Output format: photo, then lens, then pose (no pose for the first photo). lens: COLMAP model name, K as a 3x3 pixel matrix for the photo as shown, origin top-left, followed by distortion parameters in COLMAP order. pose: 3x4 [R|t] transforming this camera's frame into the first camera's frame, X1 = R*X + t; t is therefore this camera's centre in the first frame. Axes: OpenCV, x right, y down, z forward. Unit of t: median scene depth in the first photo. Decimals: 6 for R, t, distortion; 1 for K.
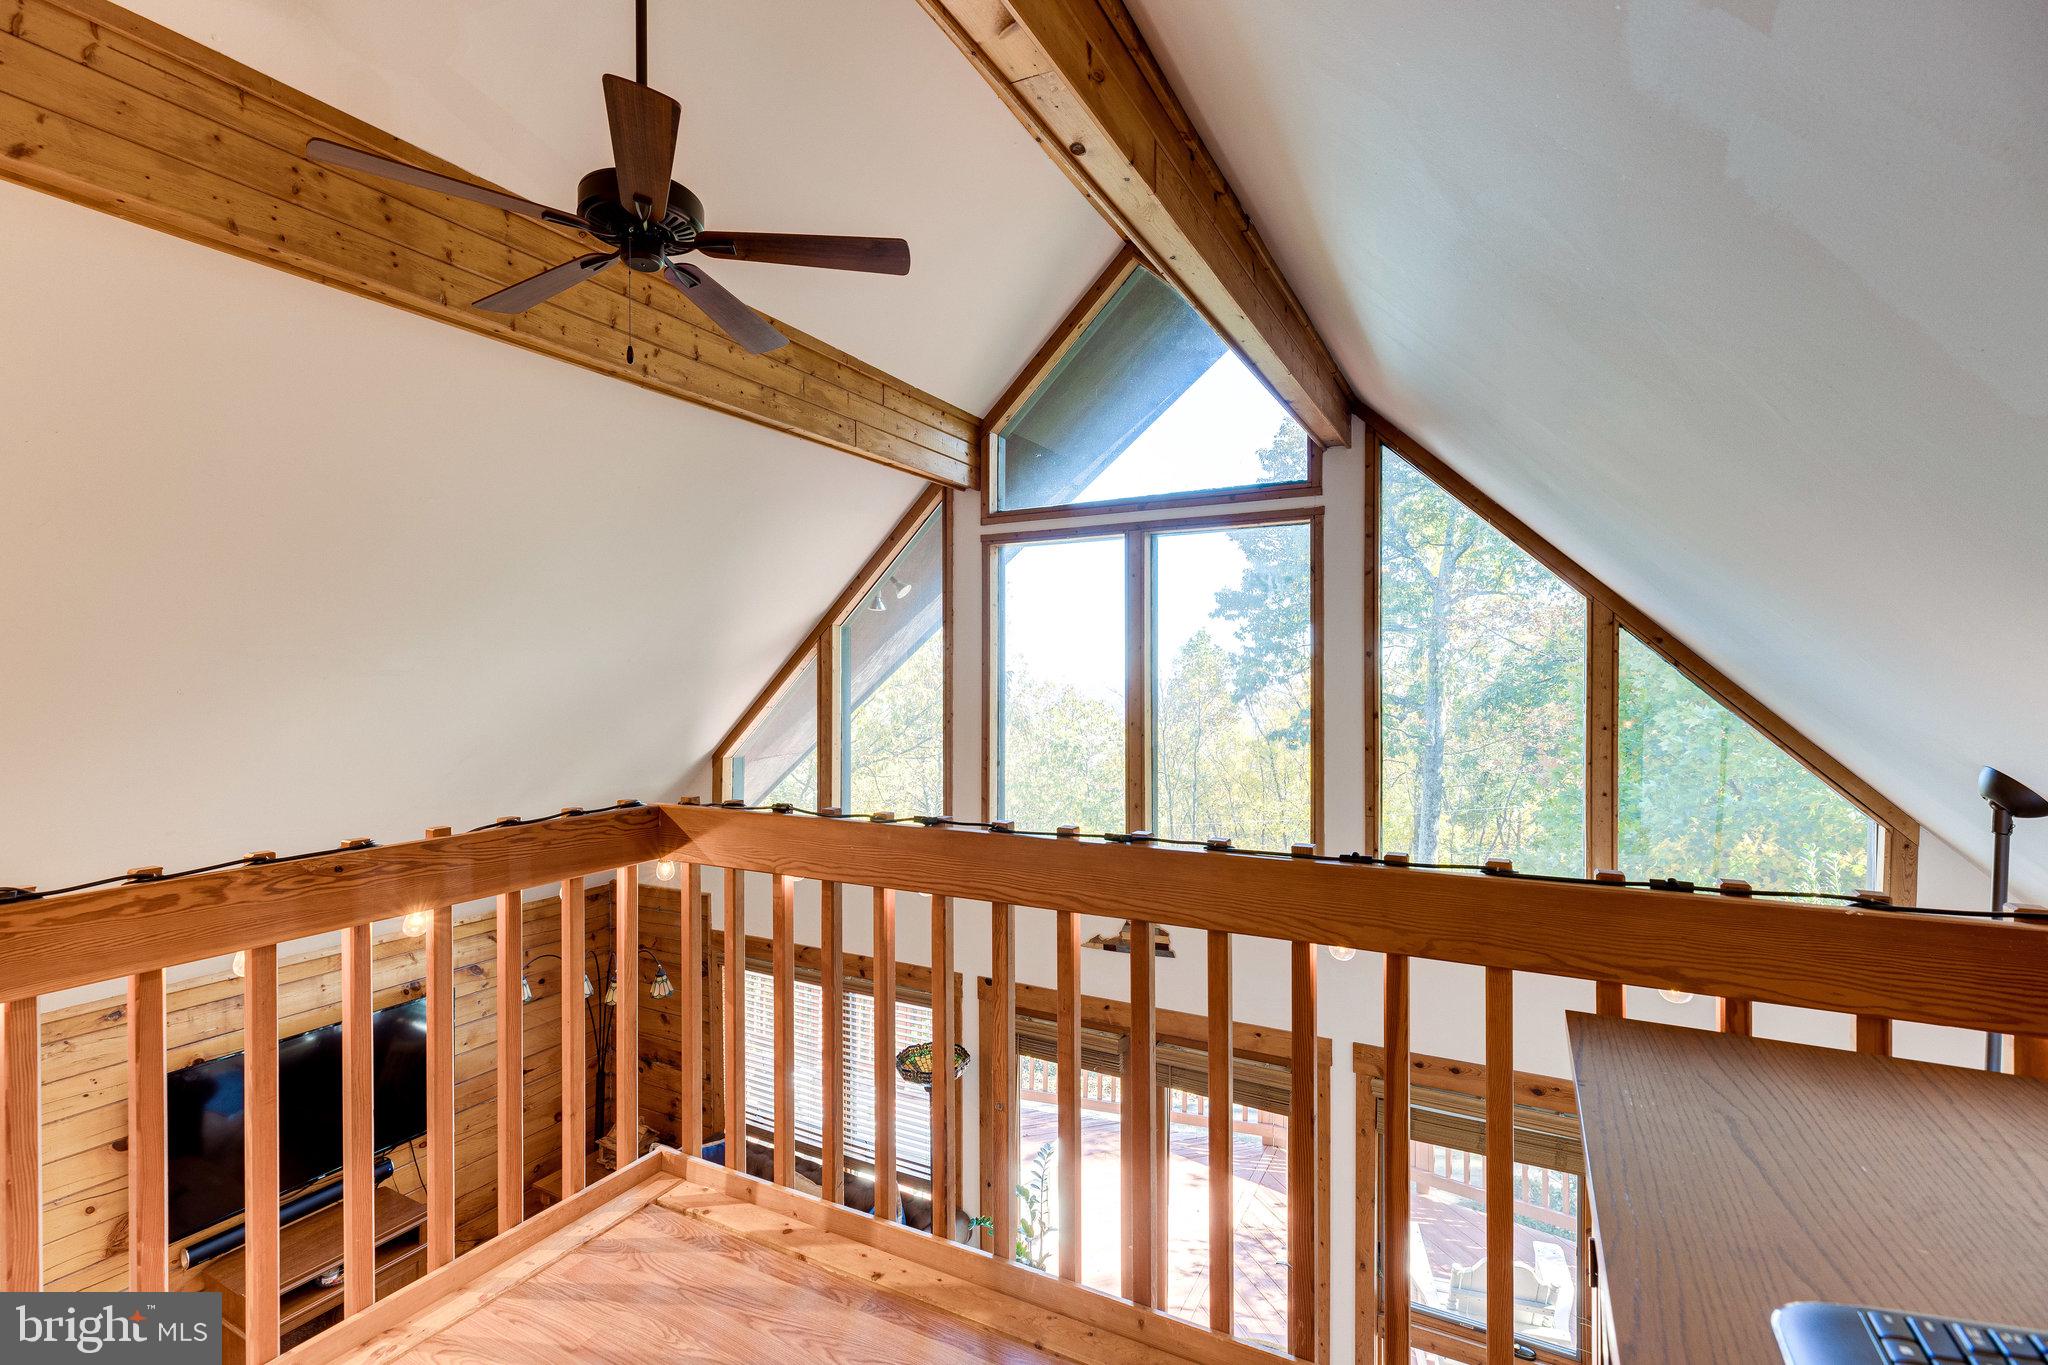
lens RADIAL K [[912.9, 0, 1024.0], [0, 912.9, 682.5], [0, 0, 1]] dist [0.001319, 0.000366]
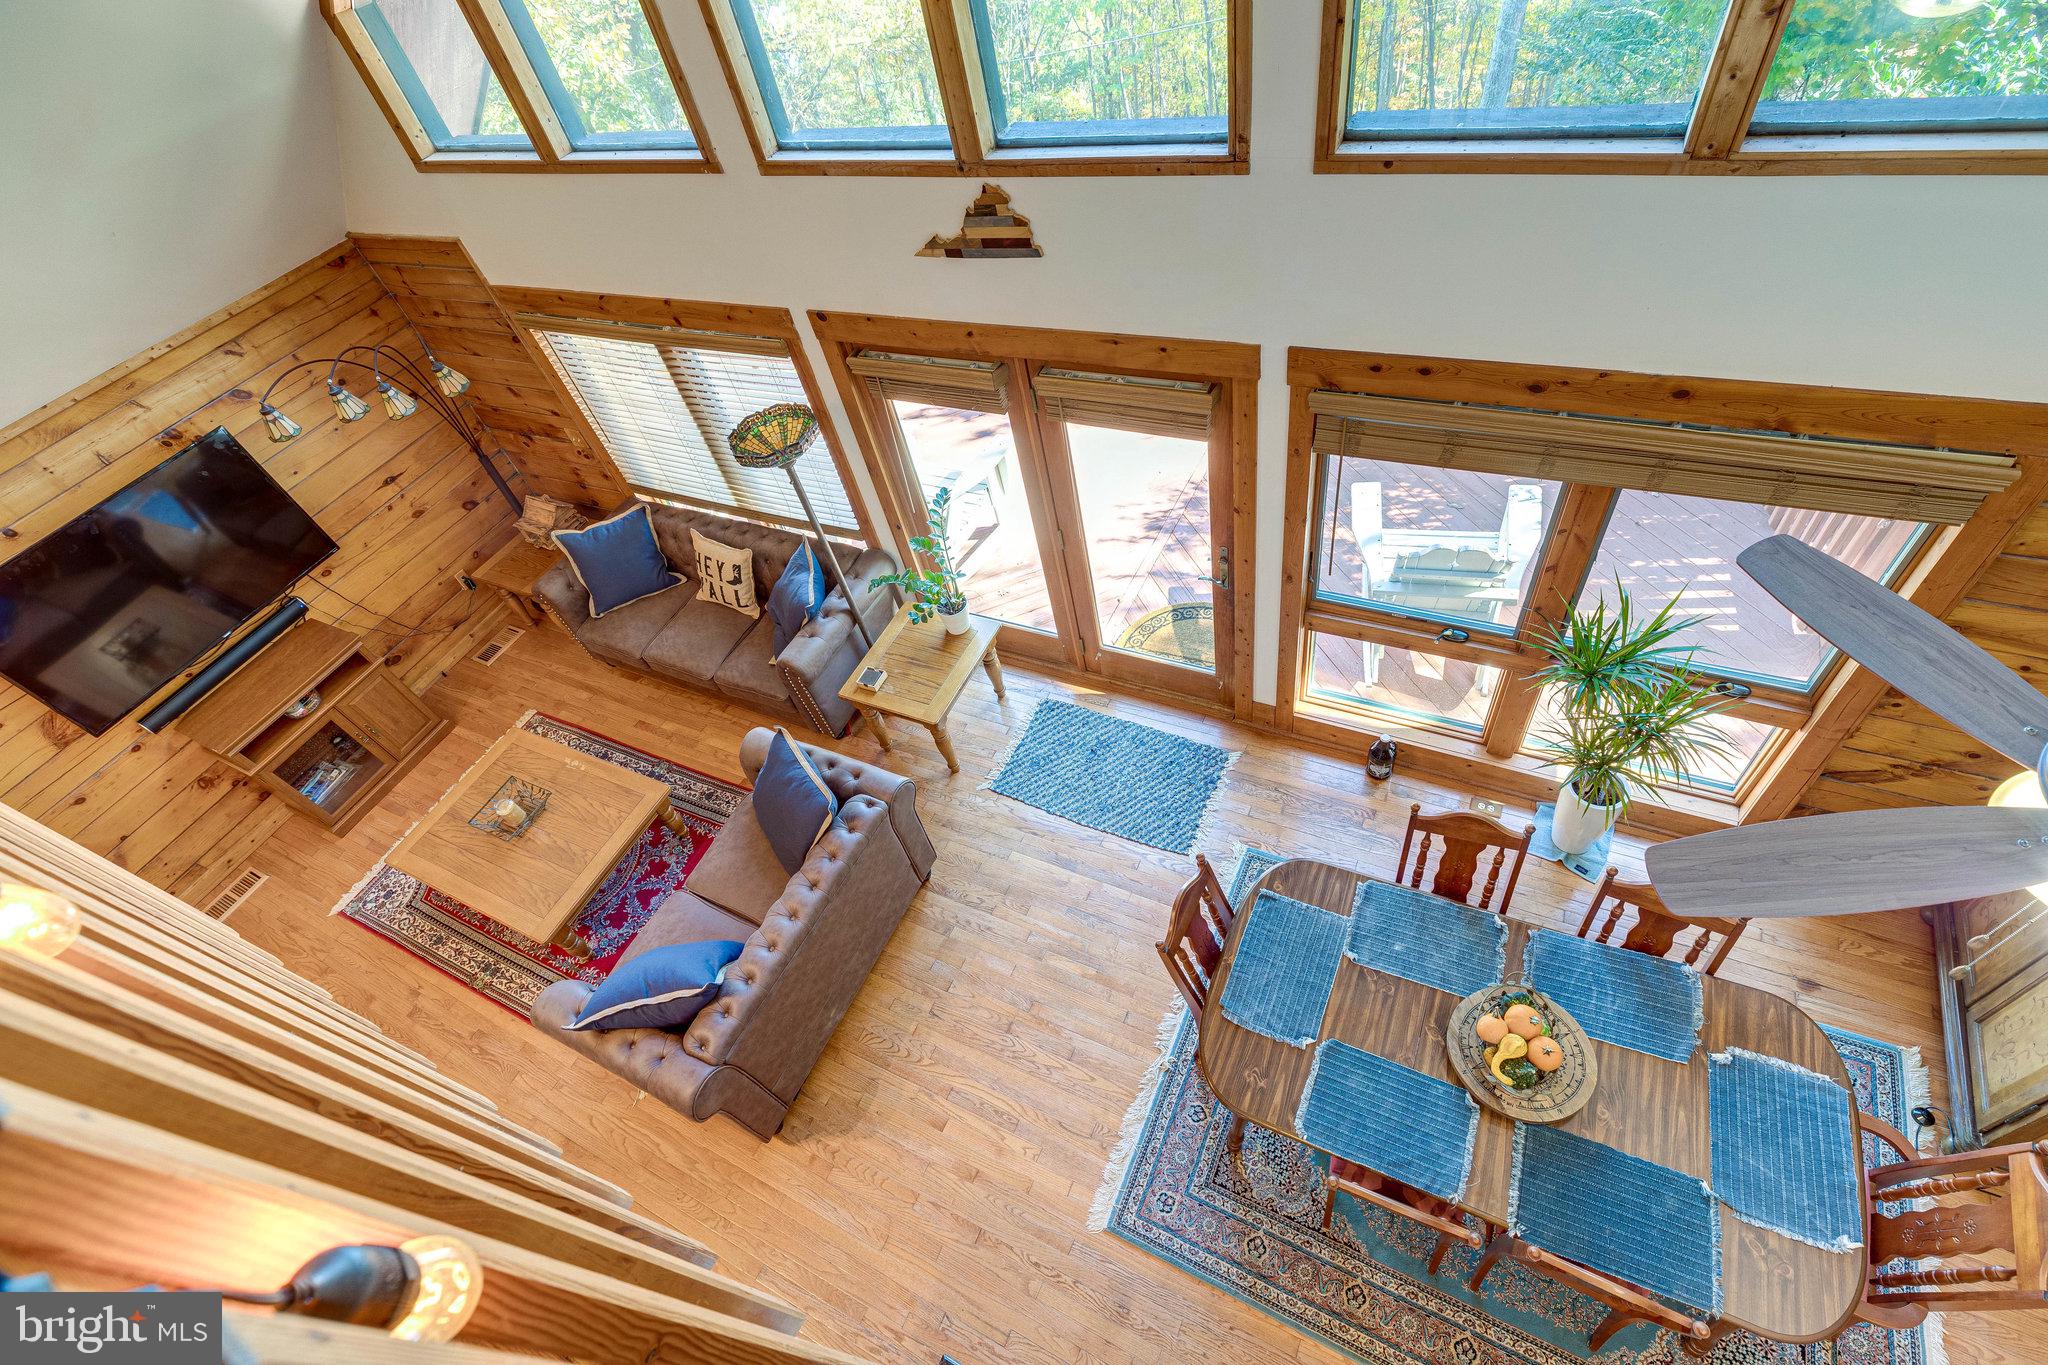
lens RADIAL K [[912.9, 0, 1024.0], [0, 912.9, 682.5], [0, 0, 1]] dist [0.001319, 0.000366]
pose [[0.984139, -0.134053, -0.116192, 0.182015], [0.175871, 0.651453, 0.738023, 0.002823], [-0.023241, -0.746752, 0.664696, 0.299301]]
